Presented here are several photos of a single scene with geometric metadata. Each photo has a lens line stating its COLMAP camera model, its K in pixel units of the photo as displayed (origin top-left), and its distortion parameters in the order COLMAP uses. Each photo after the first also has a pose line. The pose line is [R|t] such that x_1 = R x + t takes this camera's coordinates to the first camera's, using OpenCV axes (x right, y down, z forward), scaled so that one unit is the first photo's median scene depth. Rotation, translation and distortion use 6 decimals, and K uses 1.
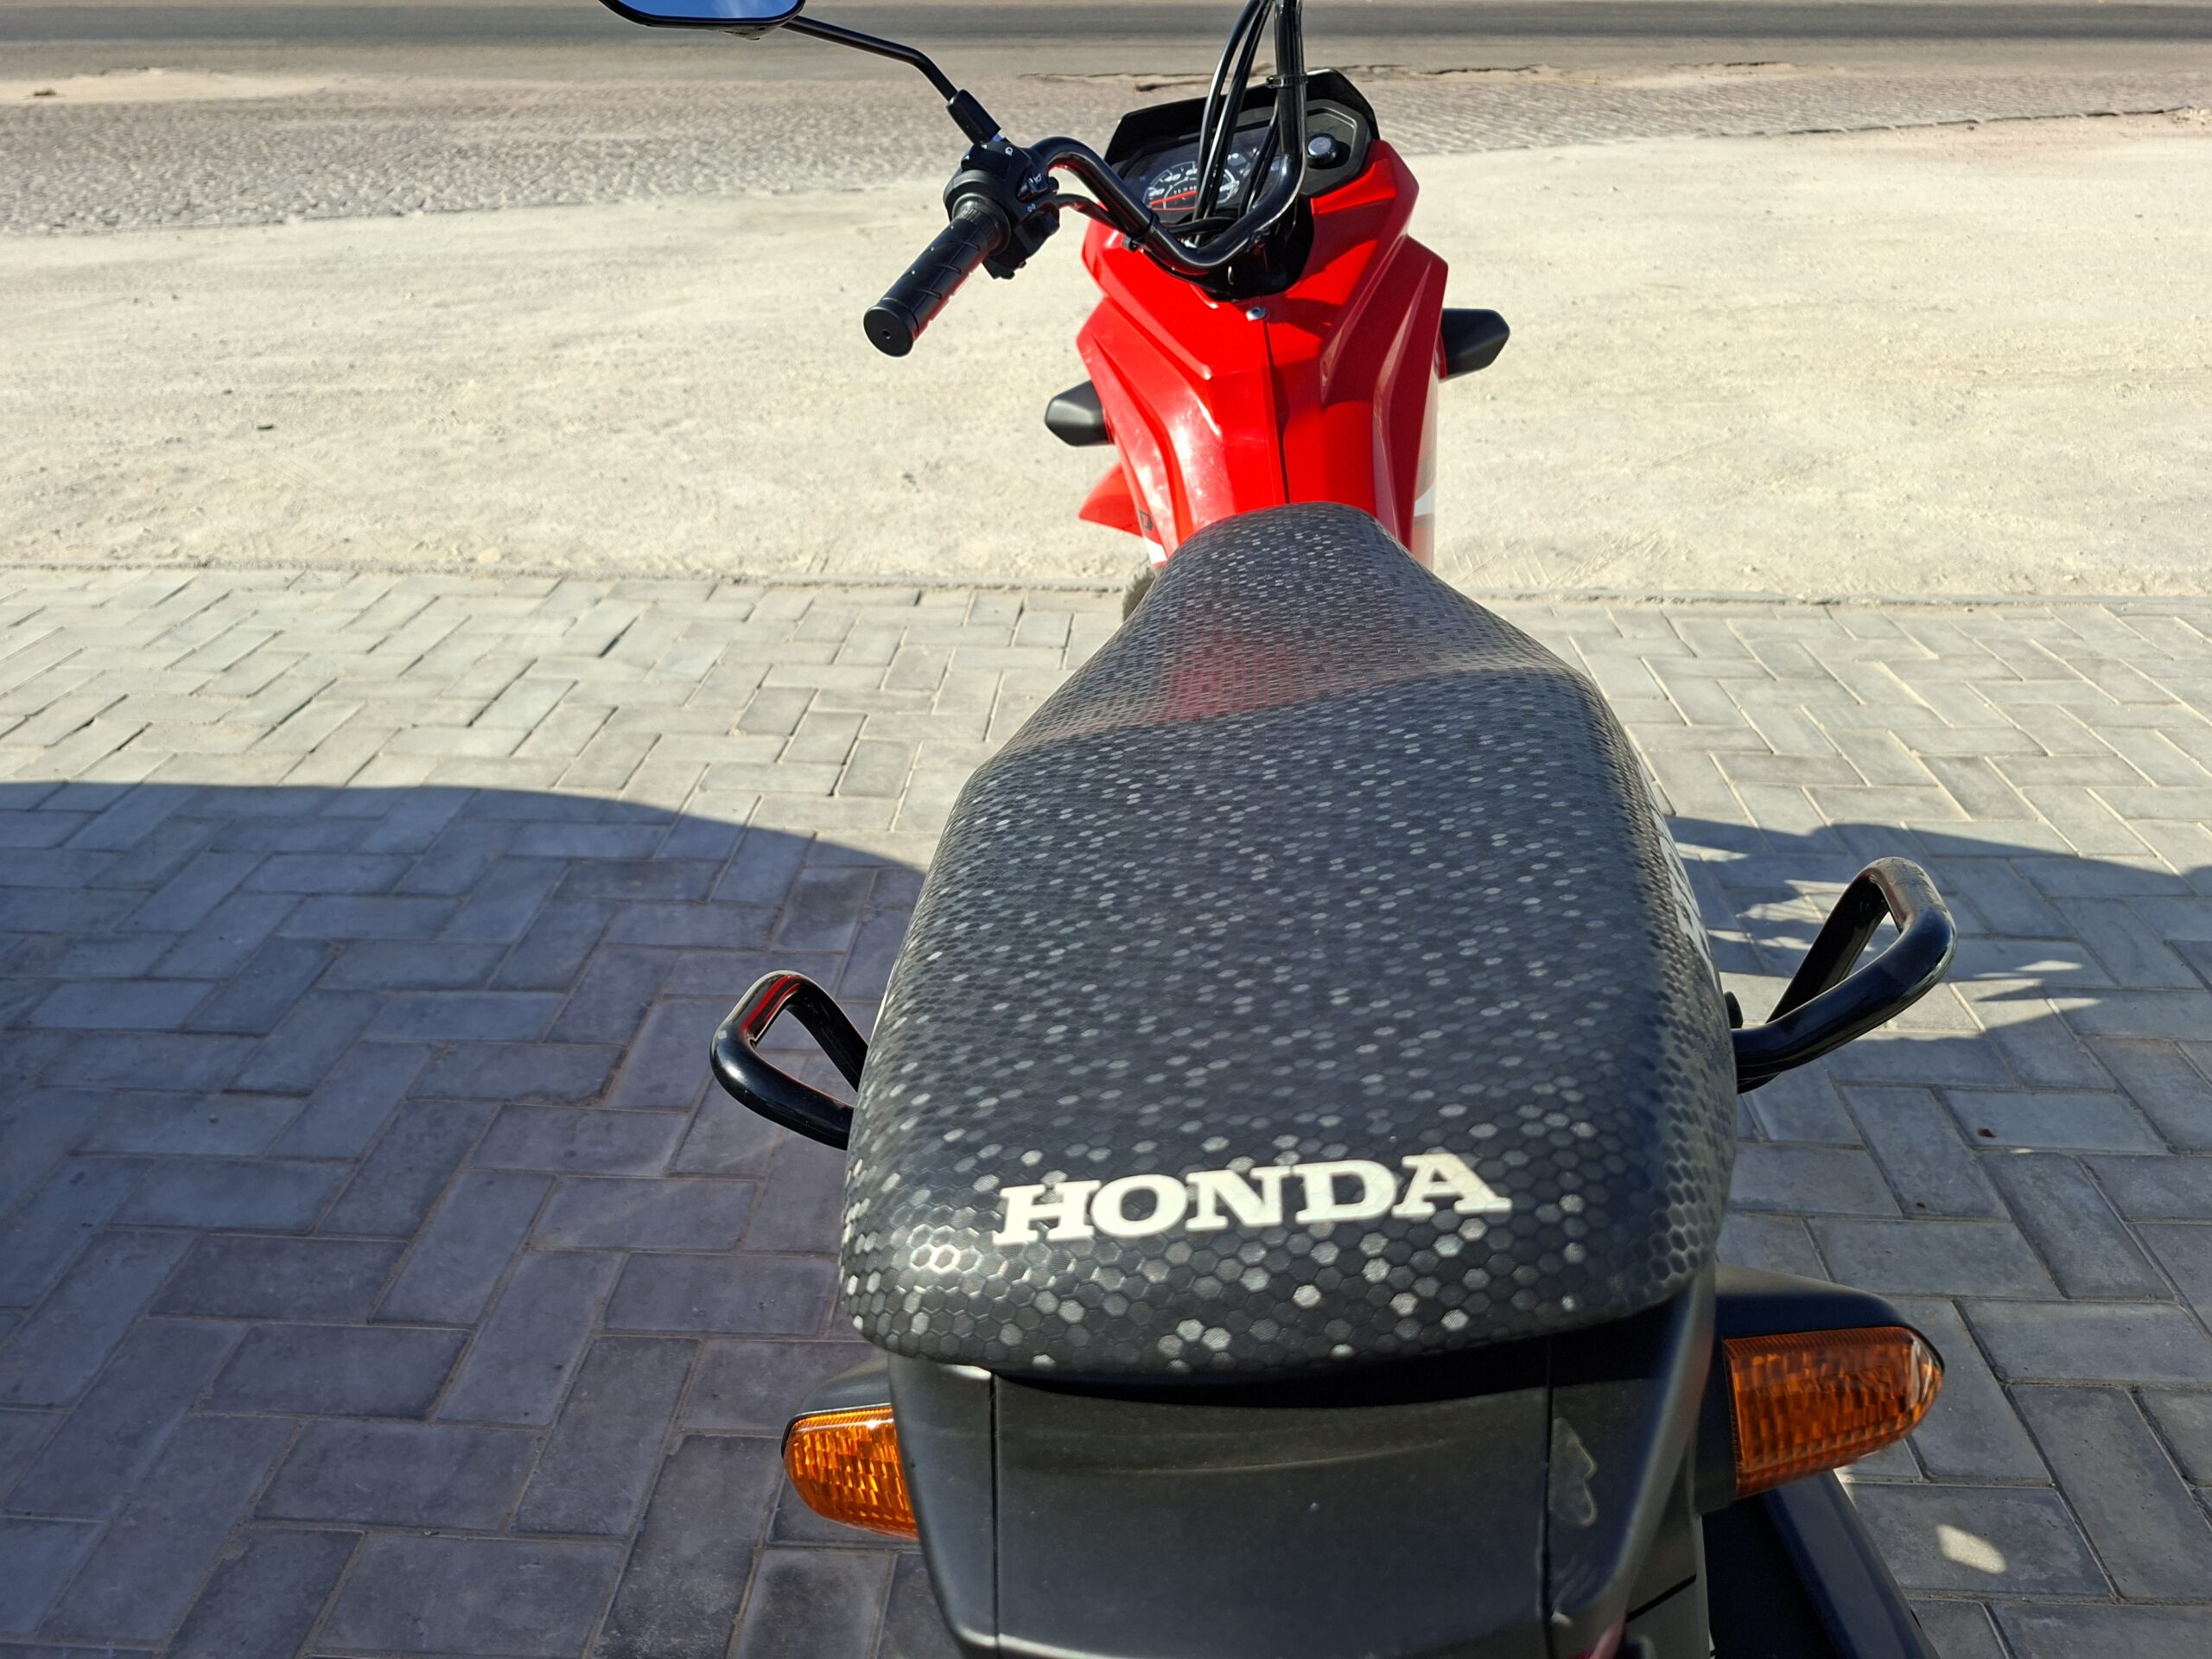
lens RADIAL K [[1547.7, 0, 1124.7], [0, 1547.7, 839.2], [0, 0, 1]] dist [0.074075, -0.089821]
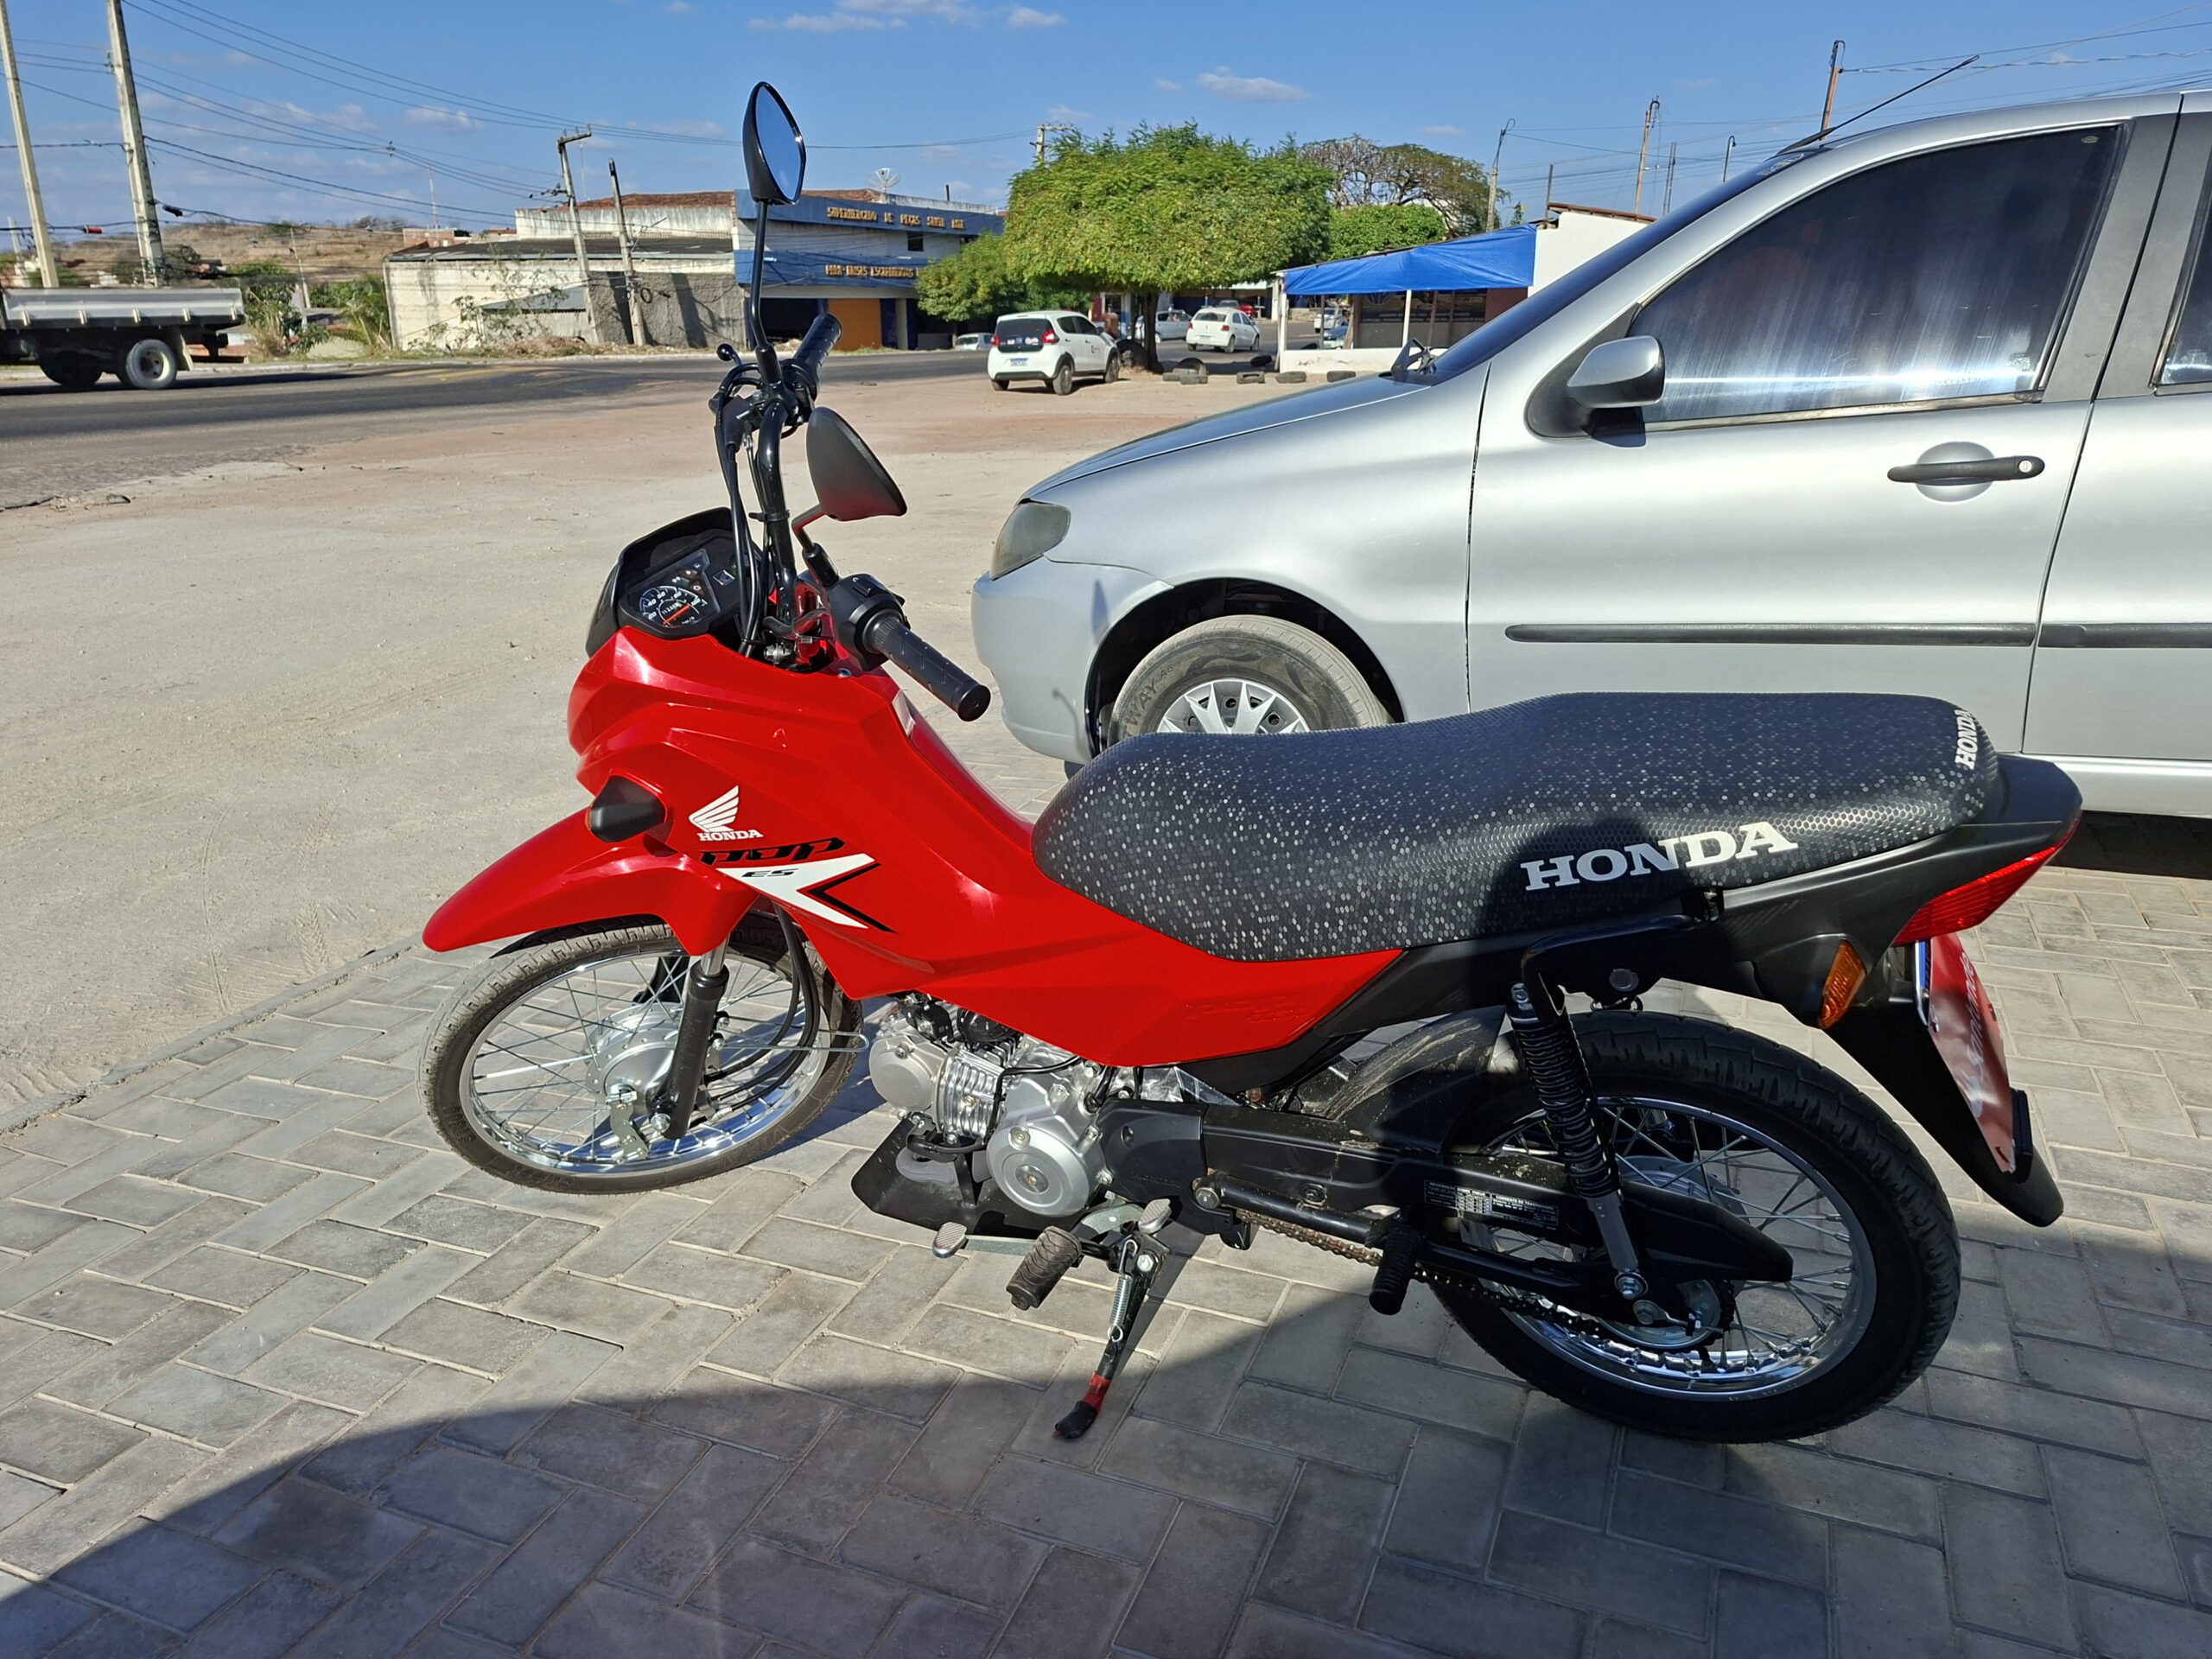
lens RADIAL K [[1535.1, 0, 1099.1], [0, 1535.1, 847.2], [0, 0, 1]] dist [0.075646, -0.076300]
pose [[0.345141, -0.301774, 0.888712, -0.382828], [0.481418, 0.869765, 0.108376, -0.089325], [-0.805676, 0.390437, 0.445471, 0.107693]]
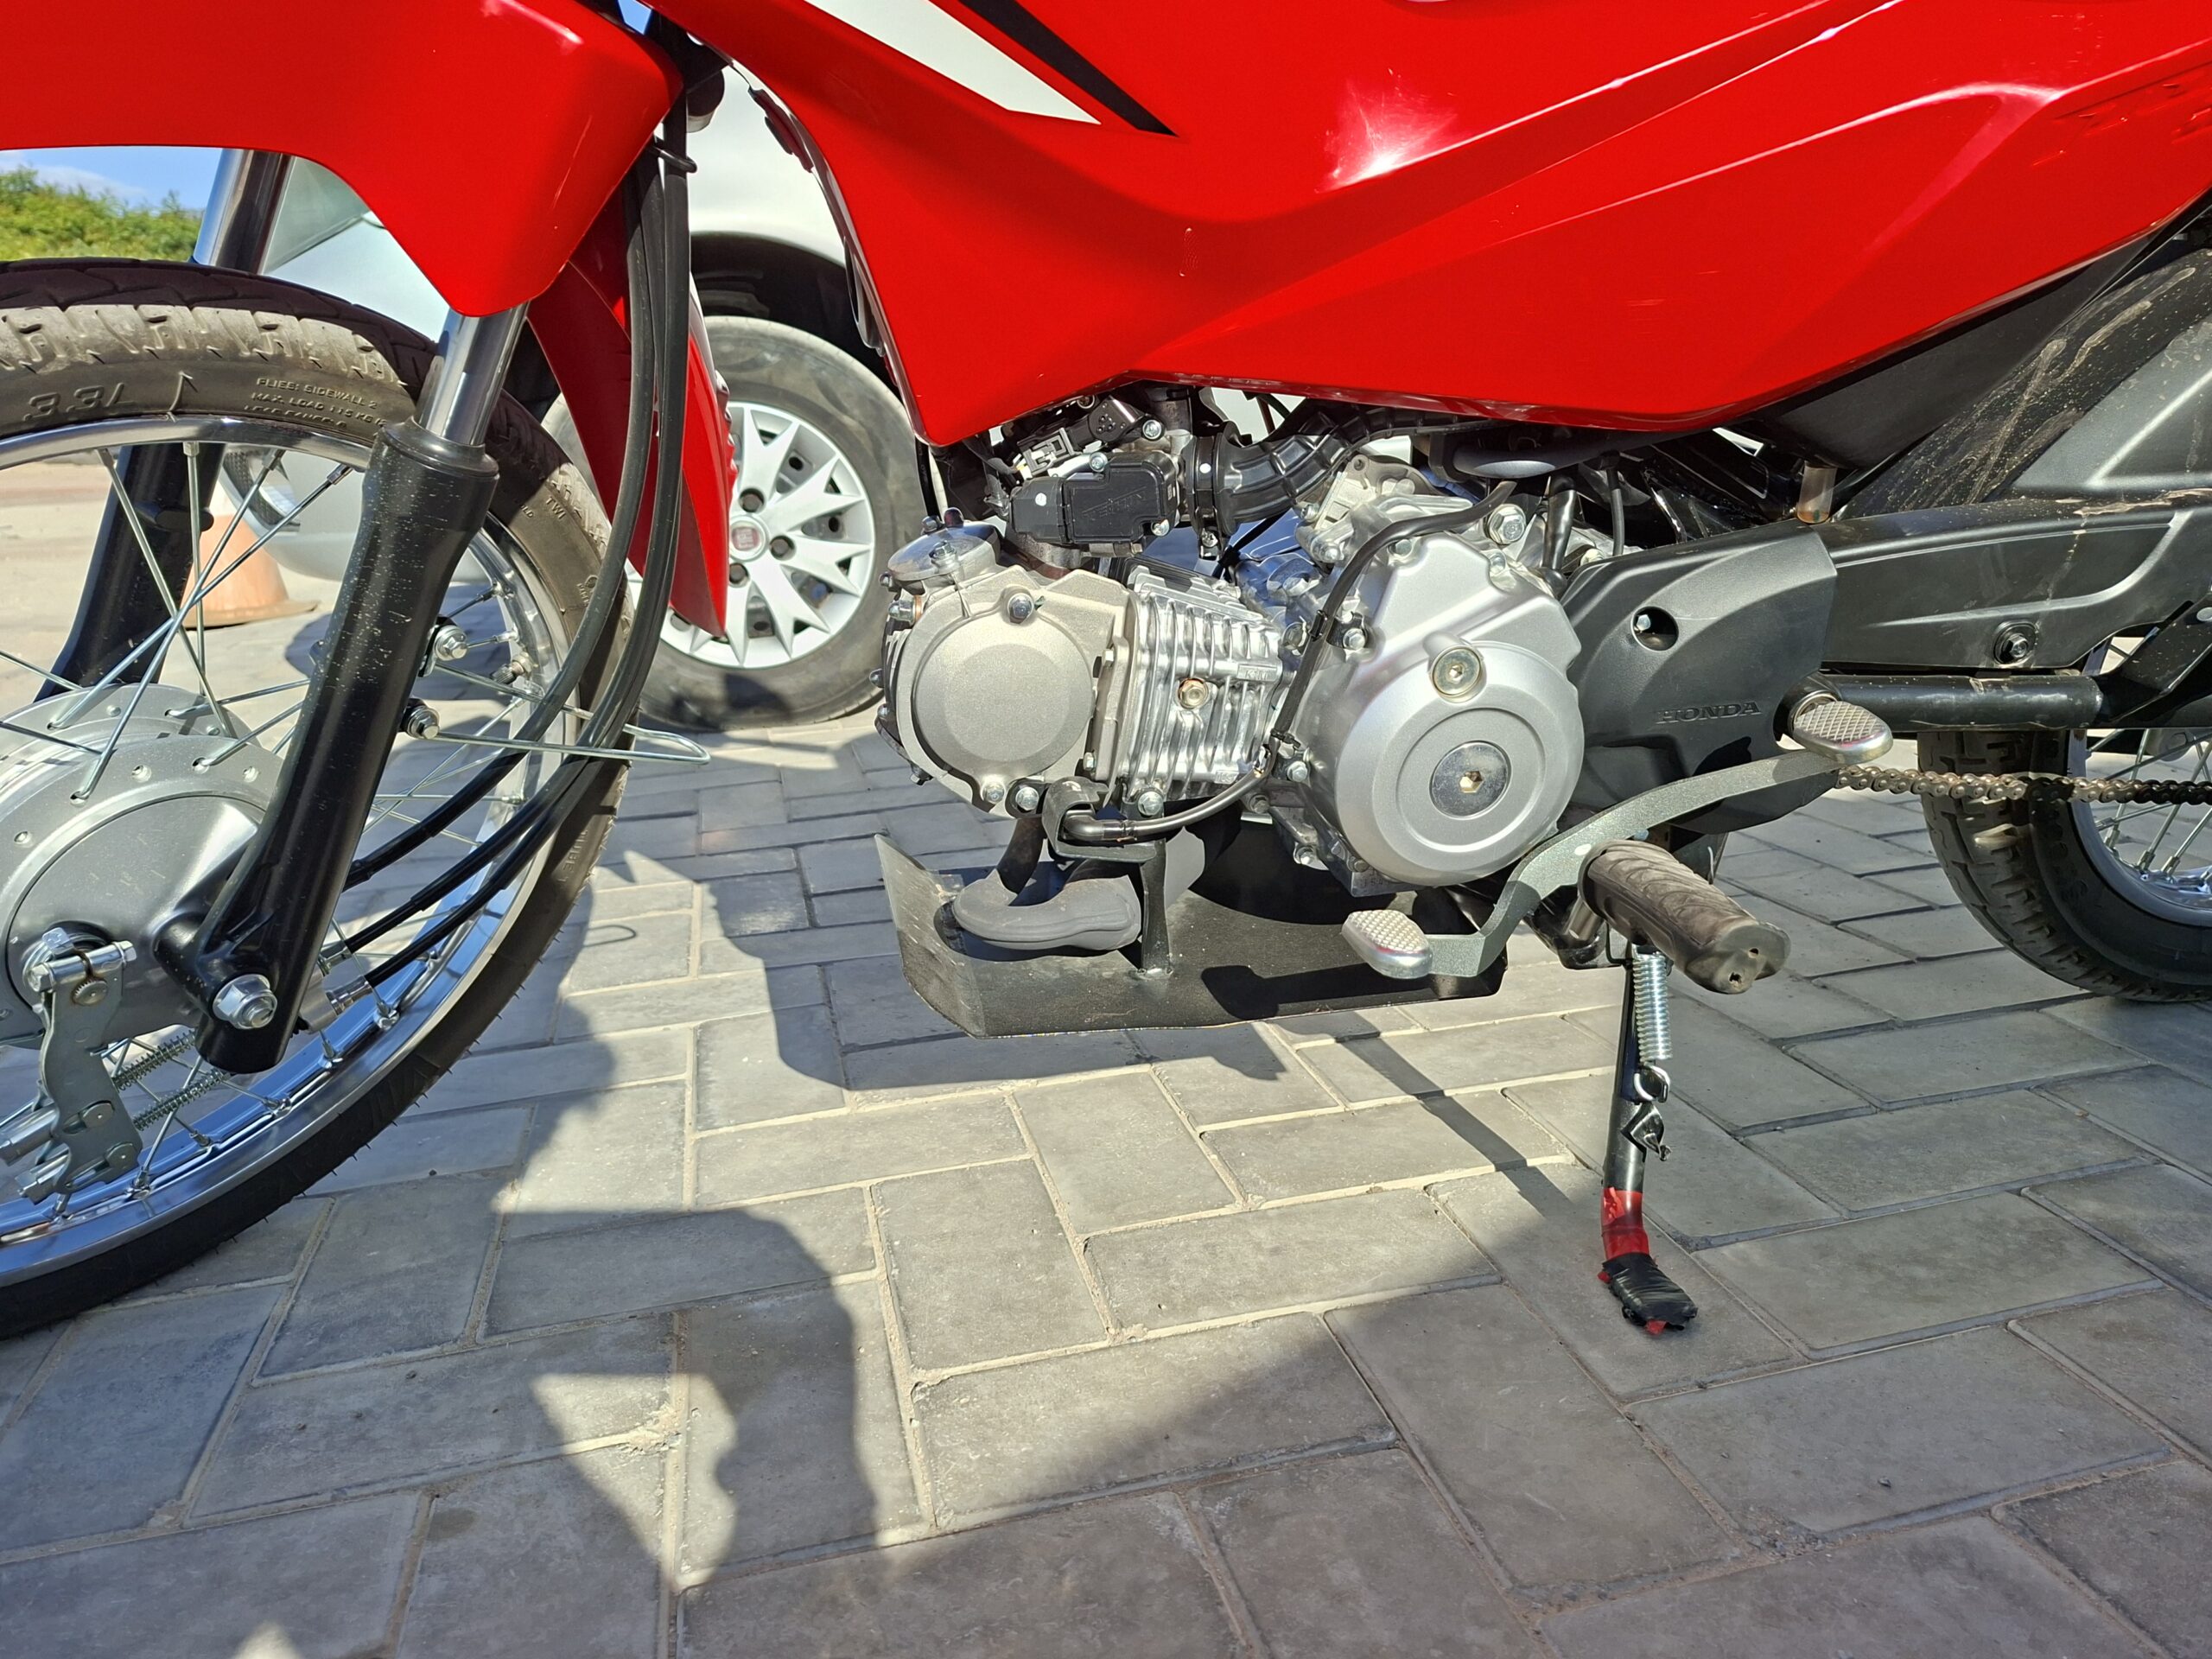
lens RADIAL K [[1547.7, 0, 1124.7], [0, 1547.7, 839.2], [0, 0, 1]] dist [0.074075, -0.089821]
pose [[-0.291394, -0.243514, 0.925089, -0.169187], [0.504781, 0.782317, 0.364933, -0.049573], [-0.812579, 0.573307, -0.105041, 0.453505]]
